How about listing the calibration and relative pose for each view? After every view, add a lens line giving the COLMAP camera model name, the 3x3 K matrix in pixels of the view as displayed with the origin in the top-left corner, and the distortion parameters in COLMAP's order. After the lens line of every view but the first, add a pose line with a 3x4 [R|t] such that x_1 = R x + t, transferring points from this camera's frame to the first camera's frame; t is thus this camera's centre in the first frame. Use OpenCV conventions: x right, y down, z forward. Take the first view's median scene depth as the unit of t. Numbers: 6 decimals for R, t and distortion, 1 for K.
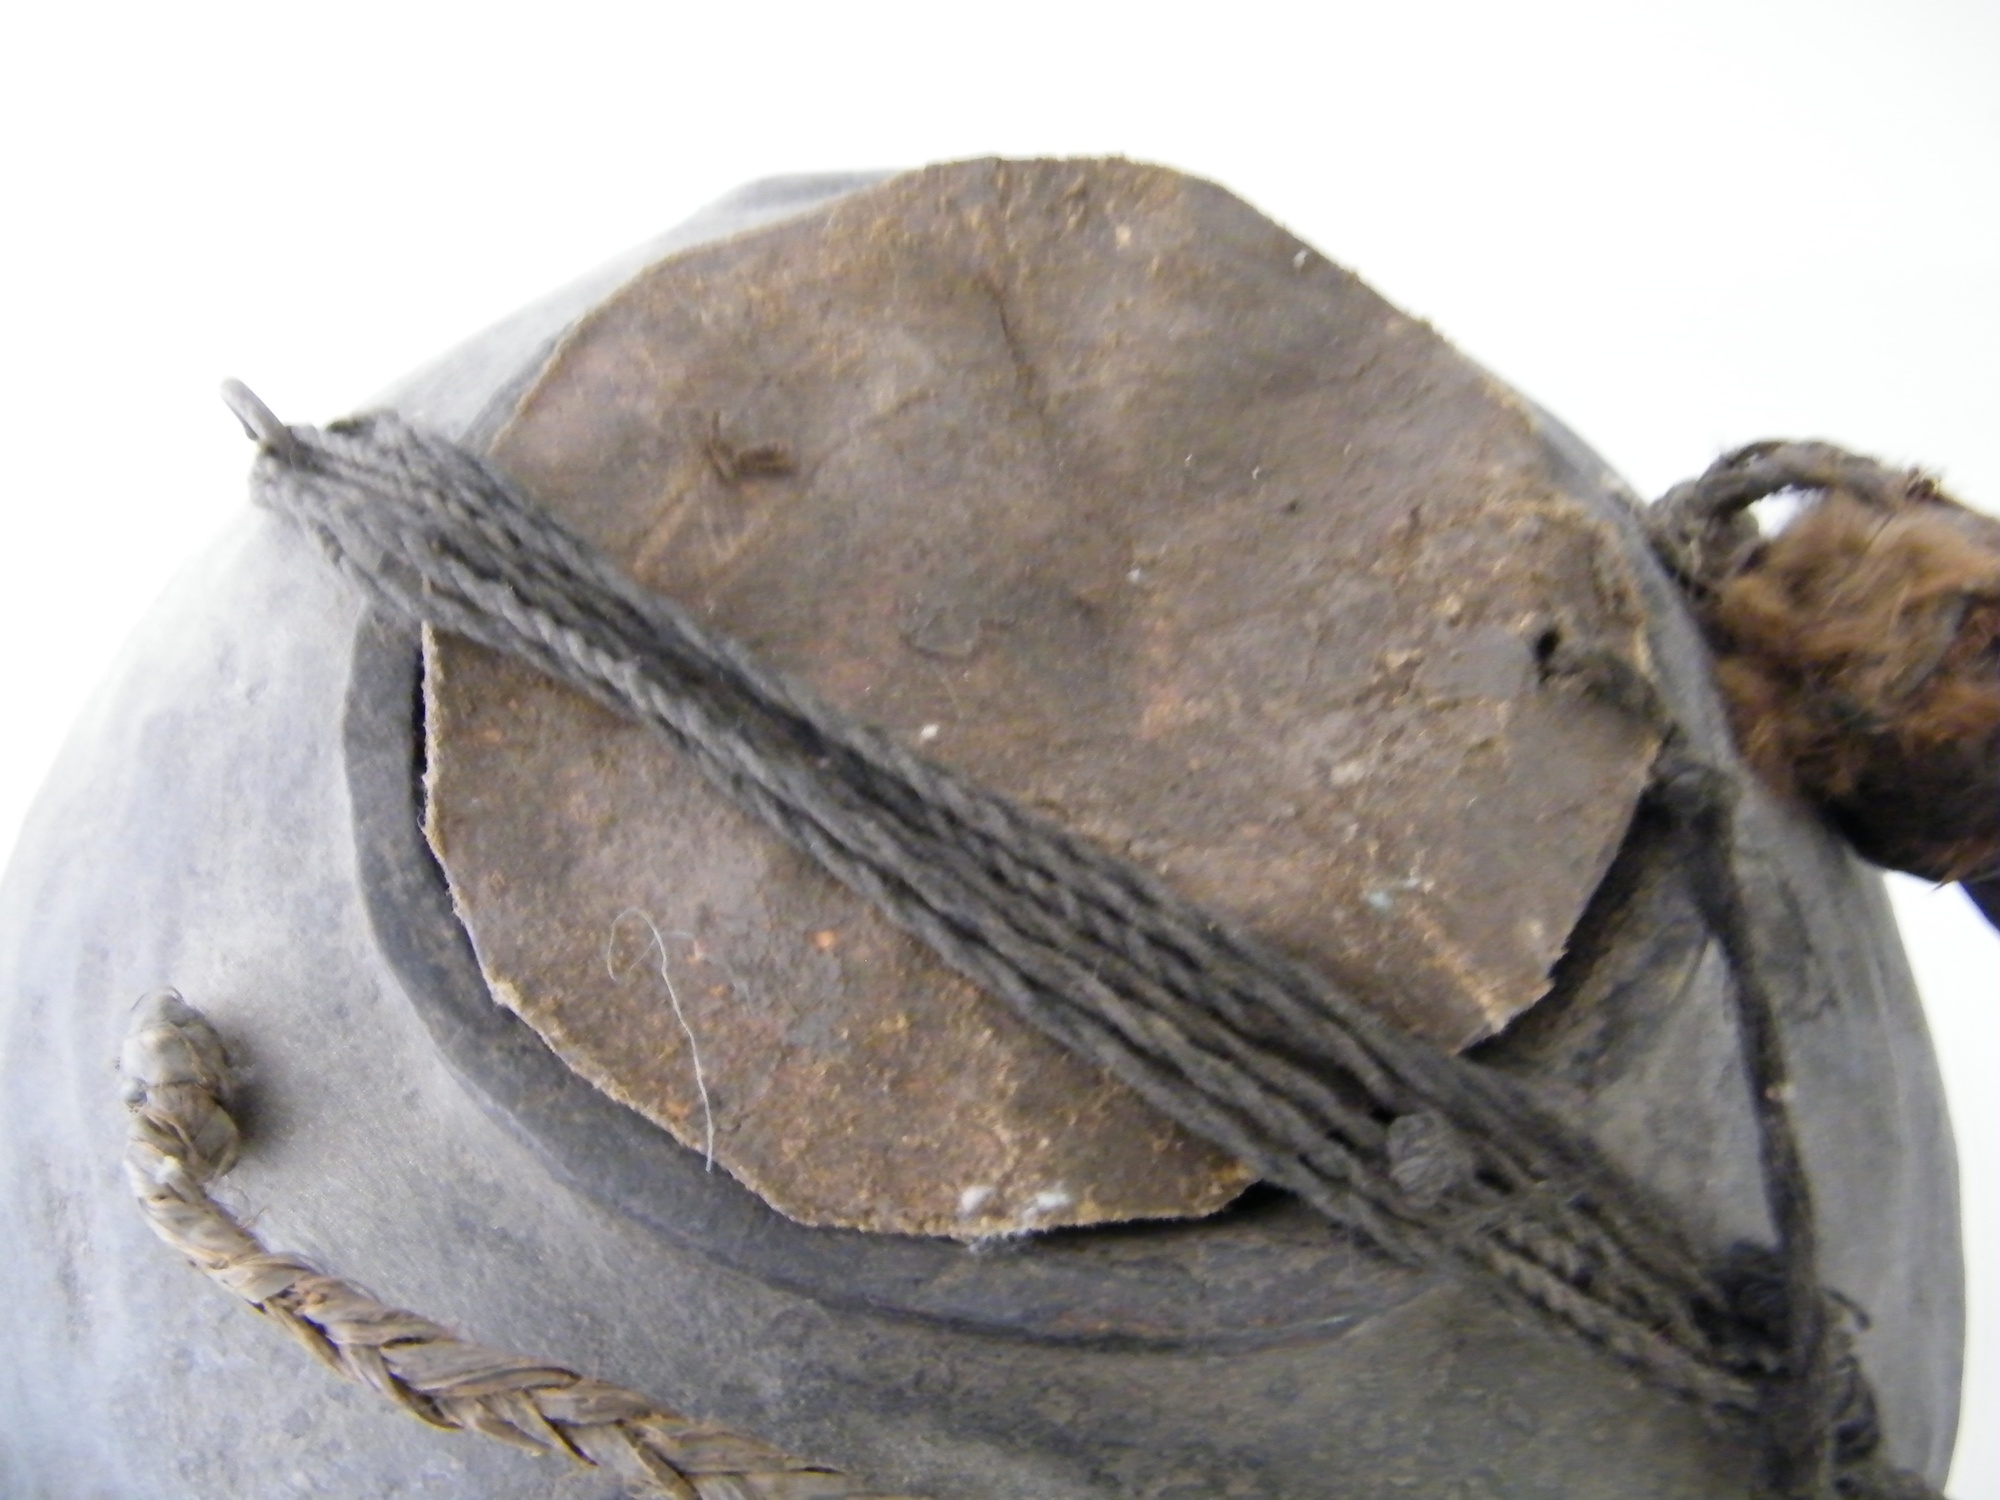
lens RADIAL K [[1704.3, 0, 1059.6], [0, 1704.3, 685.6], [0, 0, 1]] dist [-0.197154, 0.134997]
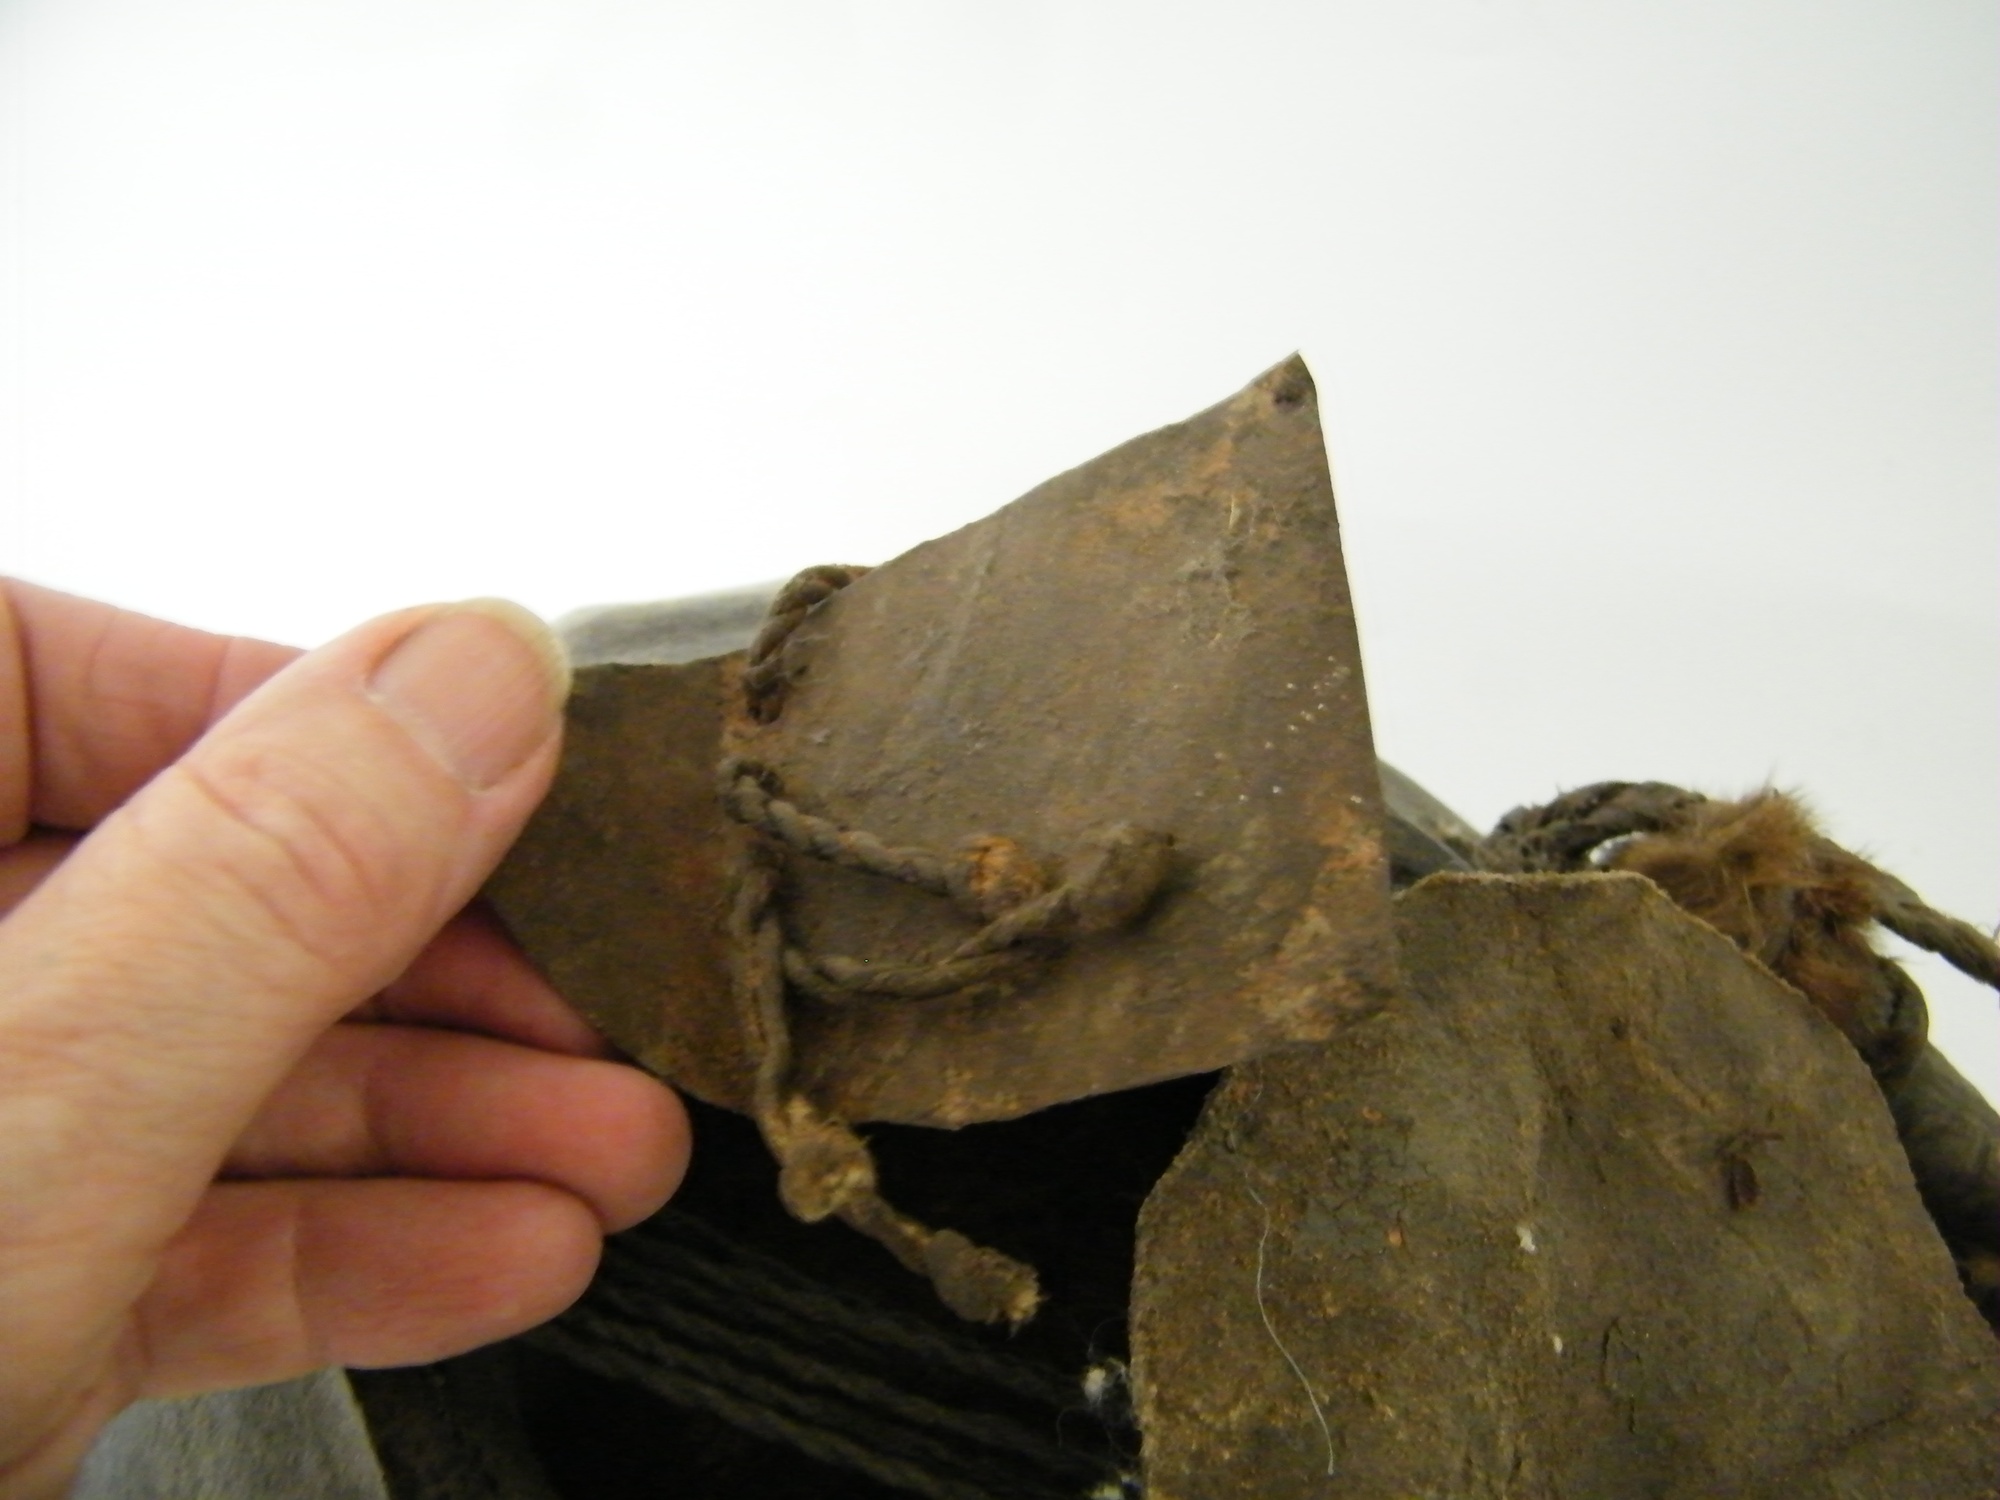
lens RADIAL K [[1704.3, 0, 1059.6], [0, 1704.3, 685.6], [0, 0, 1]] dist [-0.197154, 0.134997]
pose [[-0.022877, 0.888372, -0.458553, 0.027729], [-0.999715, -0.017226, 0.016503, 0.303060], [0.006762, 0.458800, 0.888514, -0.057057]]
